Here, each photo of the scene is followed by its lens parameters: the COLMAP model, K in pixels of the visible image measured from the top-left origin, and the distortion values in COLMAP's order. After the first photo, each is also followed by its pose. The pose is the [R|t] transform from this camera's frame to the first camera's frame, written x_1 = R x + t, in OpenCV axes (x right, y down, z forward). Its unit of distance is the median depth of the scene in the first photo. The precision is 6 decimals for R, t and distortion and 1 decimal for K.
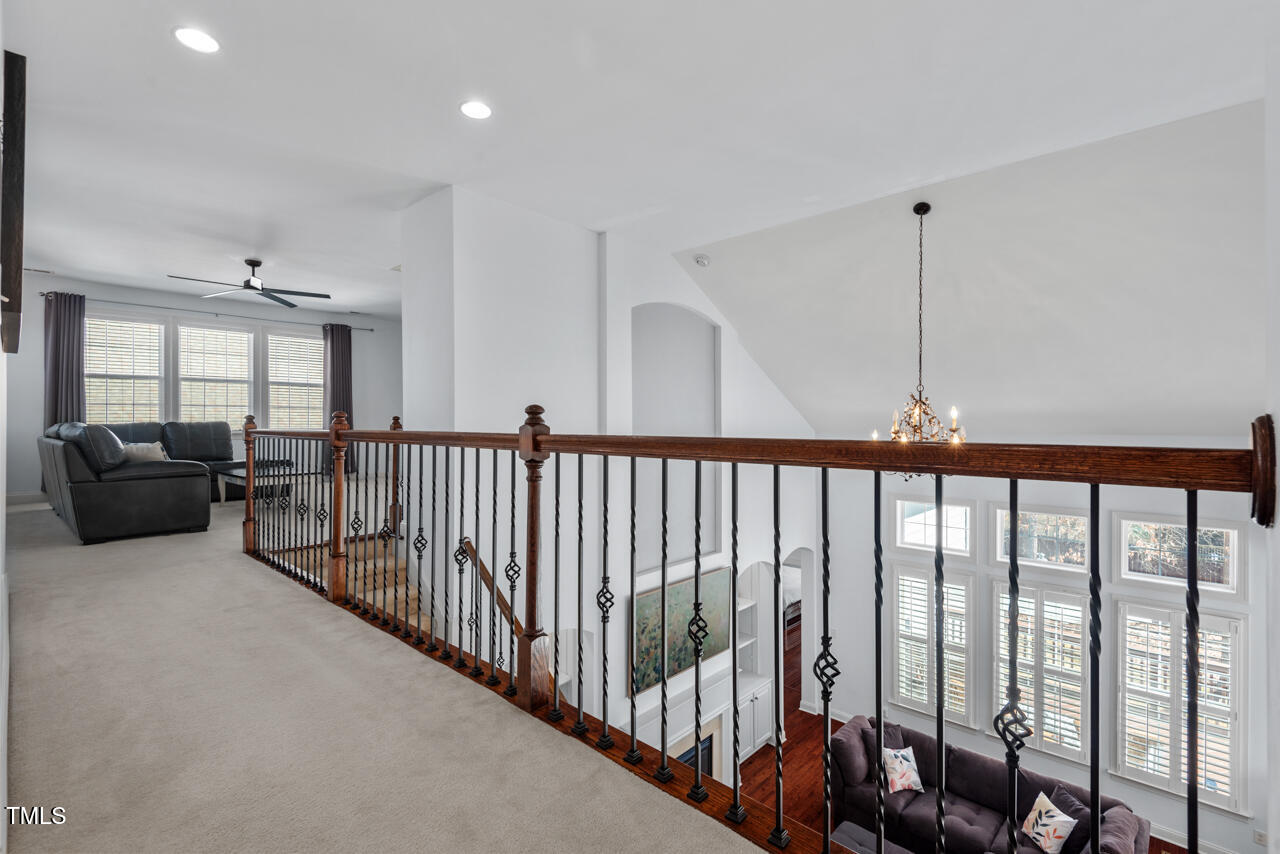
lens RADIAL K [[589.7, 0, 647.1], [0, 589.7, 421.8], [0, 0, 1]] dist [0.026448, -0.012470]
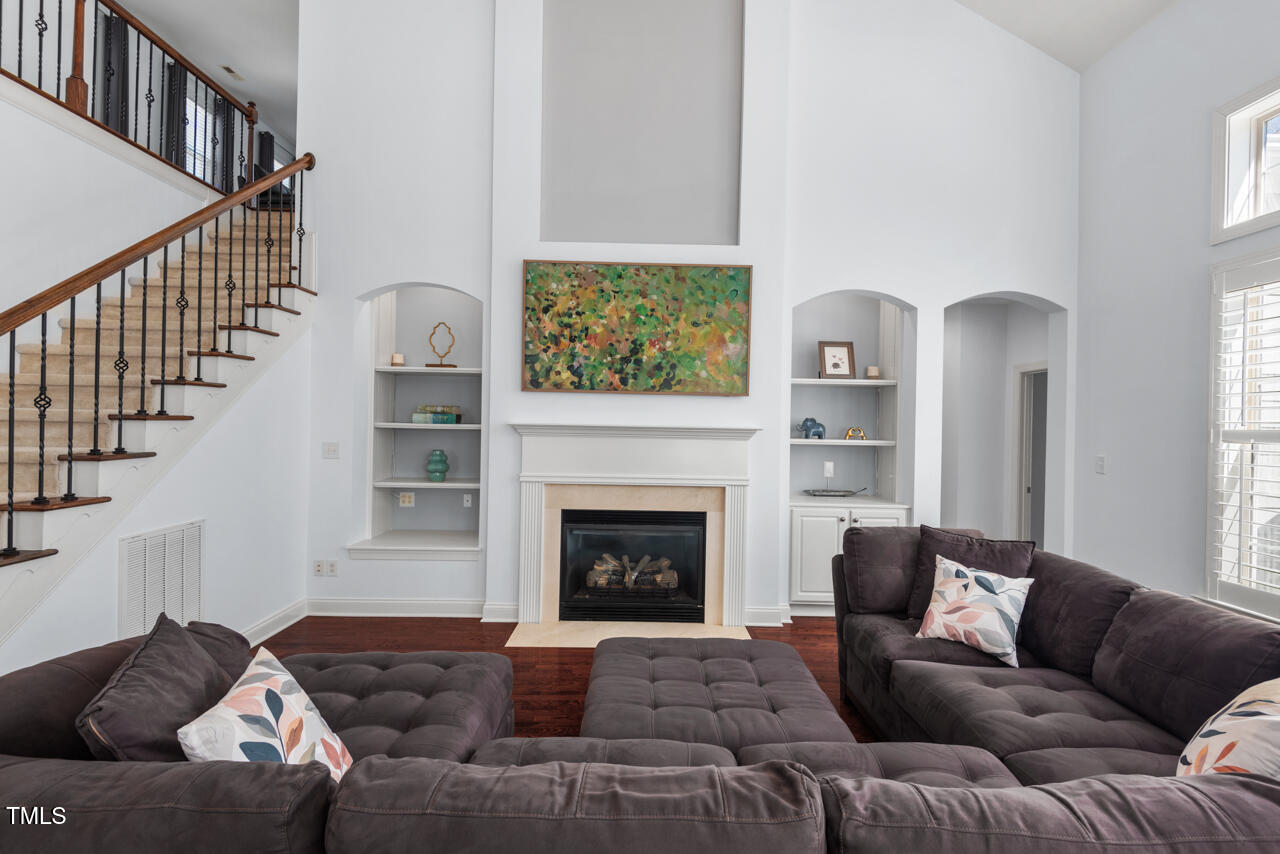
lens RADIAL K [[589.7, 0, 643.7], [0, 589.7, 425.1], [0, 0, 1]] dist [0.026448, -0.012470]
pose [[0.686261, 0.017391, -0.727147, 0.586121], [-0.014607, 0.999842, 0.010127, 0.459506], [0.727208, 0.003672, 0.686407, 0.538969]]
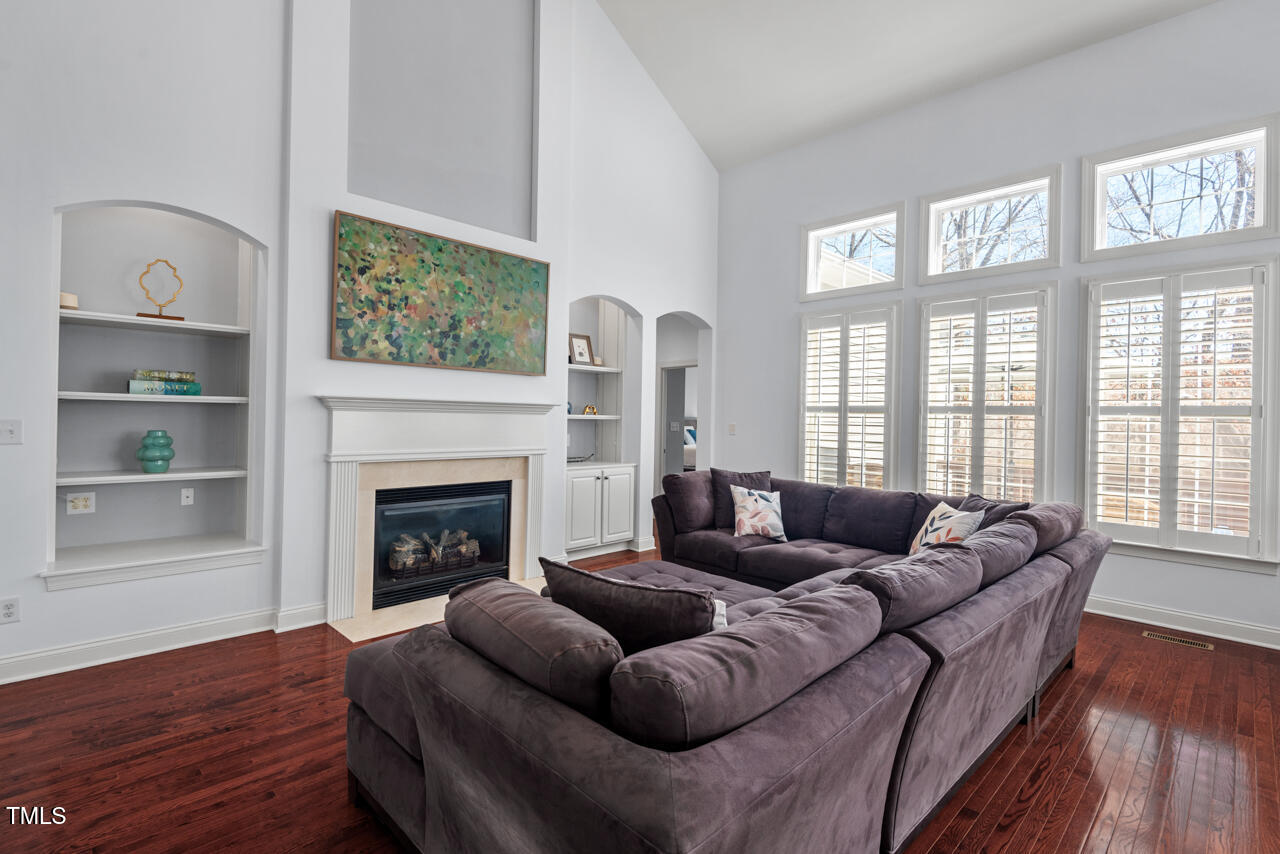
lens RADIAL K [[589.7, 0, 645.1], [0, 589.7, 417.7], [0, 0, 1]] dist [0.026448, -0.012470]
pose [[0.998896, 0.019411, -0.042781, 0.328656], [-0.019092, 0.999787, 0.007847, 0.478496], [0.042924, -0.007021, 0.999054, 0.308861]]
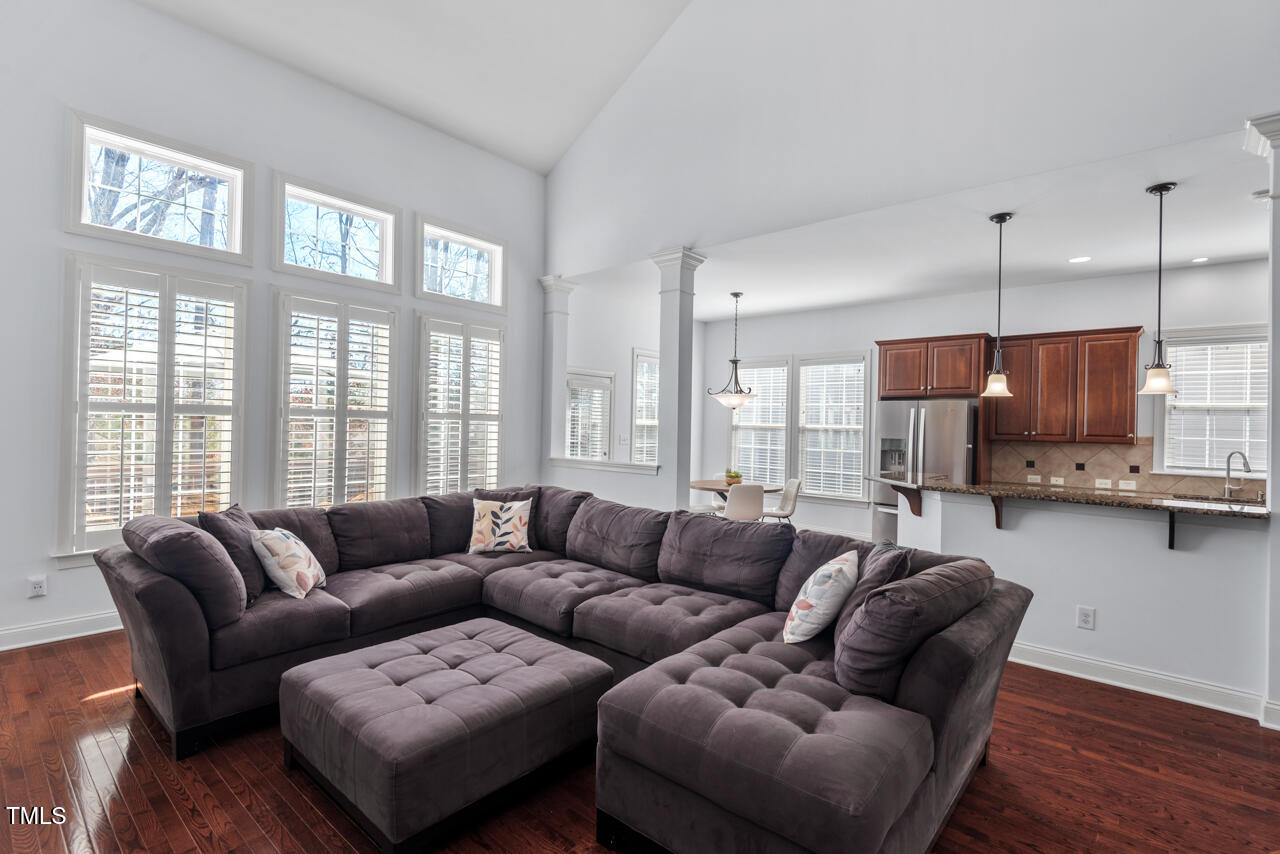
lens RADIAL K [[589.7, 0, 648.4], [0, 589.7, 423.8], [0, 0, 1]] dist [0.026448, -0.012470]
pose [[-0.039553, 0.008656, 0.999180, -0.090911], [-0.017775, 0.999798, -0.009365, 0.479874], [-0.999059, -0.018131, -0.039391, 0.737448]]
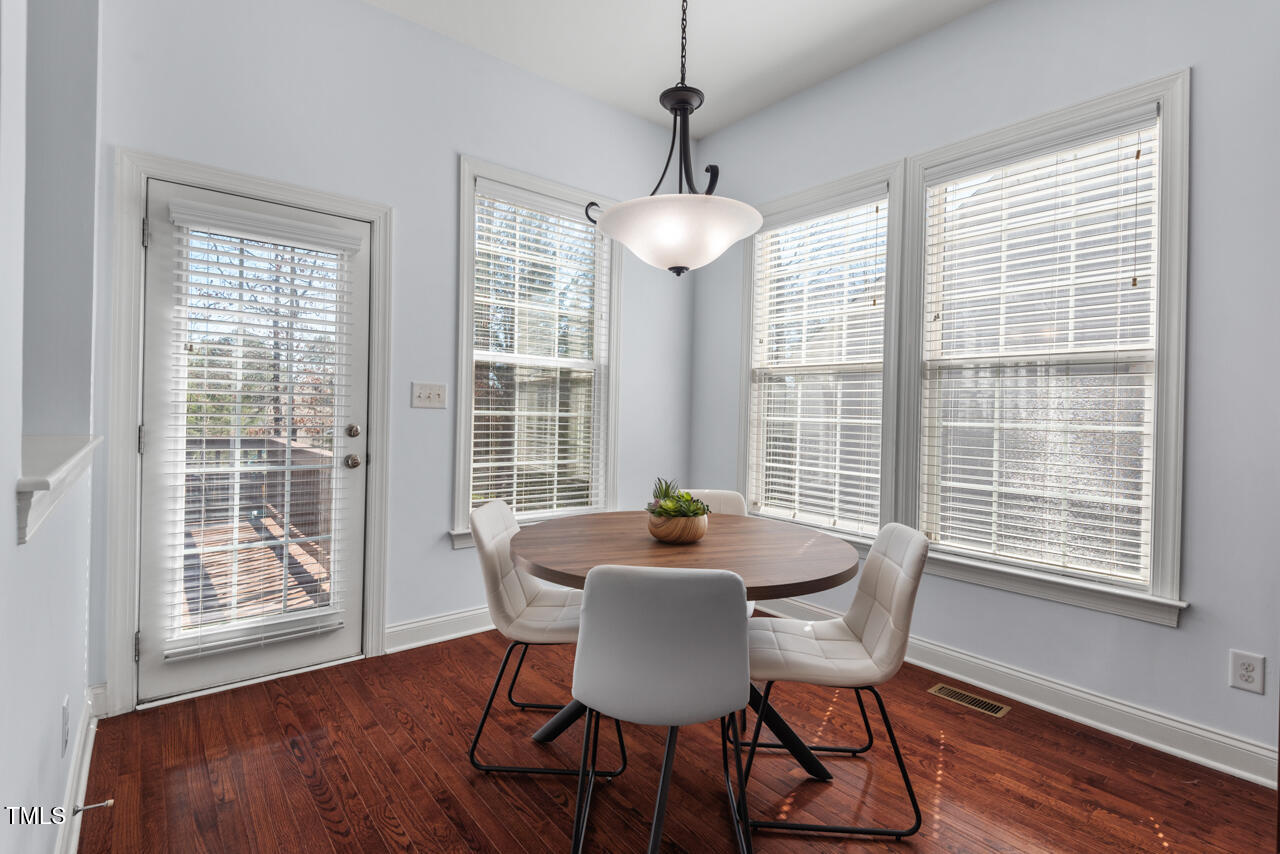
lens RADIAL K [[589.7, 0, 652.0], [0, 589.7, 417.8], [0, 0, 1]] dist [0.026448, -0.012470]
pose [[0.131671, 0.008564, 0.991256, 0.743496], [-0.022029, 0.999741, -0.005712, 0.522122], [-0.991049, -0.021084, 0.131826, 0.491413]]
